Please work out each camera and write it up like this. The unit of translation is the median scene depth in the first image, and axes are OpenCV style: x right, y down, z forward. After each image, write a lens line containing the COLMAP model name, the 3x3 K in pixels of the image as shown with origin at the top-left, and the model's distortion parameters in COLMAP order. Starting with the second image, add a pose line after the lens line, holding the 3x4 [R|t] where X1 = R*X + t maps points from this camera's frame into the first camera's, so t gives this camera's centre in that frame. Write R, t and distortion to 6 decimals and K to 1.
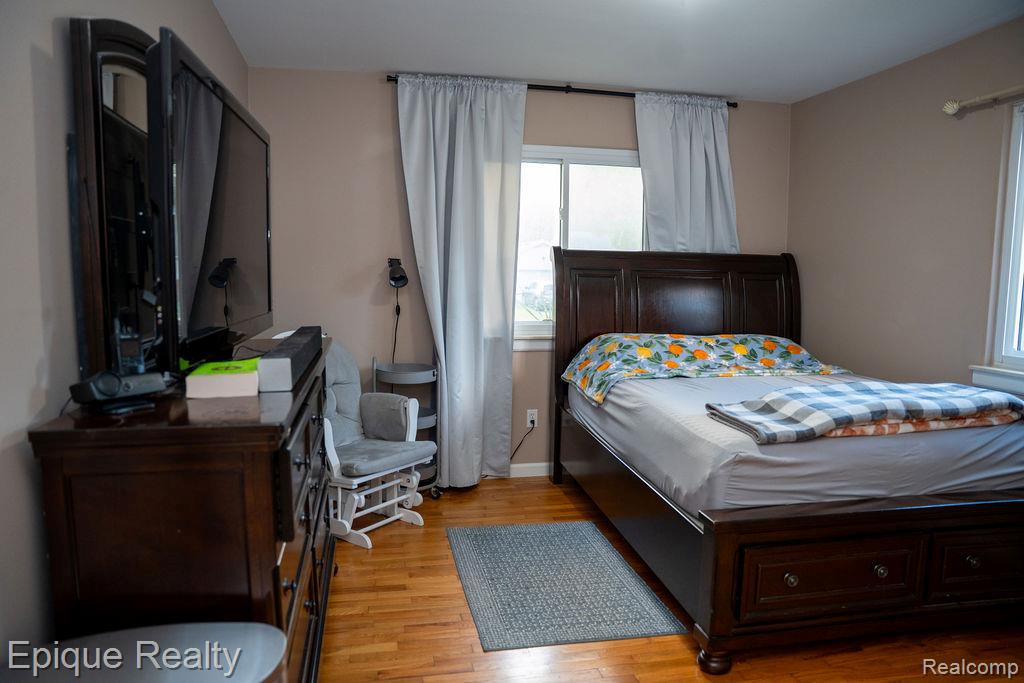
lens RADIAL K [[708.3, 0, 510.2], [0, 708.3, 349.0], [0, 0, 1]] dist [-0.170782, 0.122135]
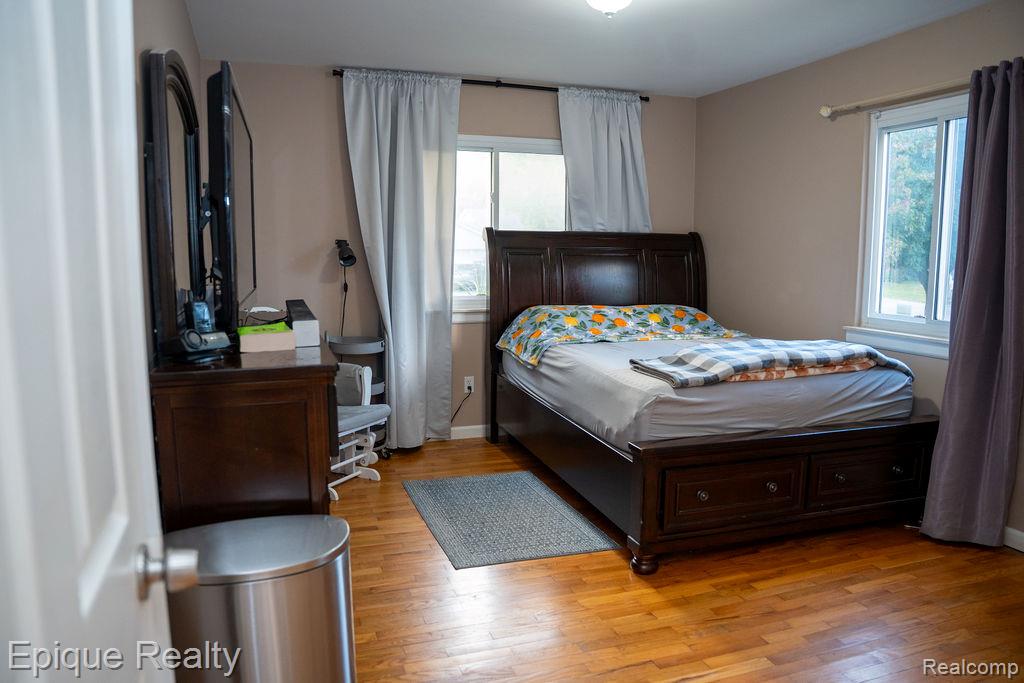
lens RADIAL K [[708.3, 0, 510.2], [0, 708.3, 349.0], [0, 0, 1]] dist [-0.170782, 0.122135]
pose [[0.992163, -0.023608, 0.122703, -0.048729], [0.019968, 0.999326, 0.030811, 0.012836], [-0.123347, -0.028119, 0.991965, -0.118708]]
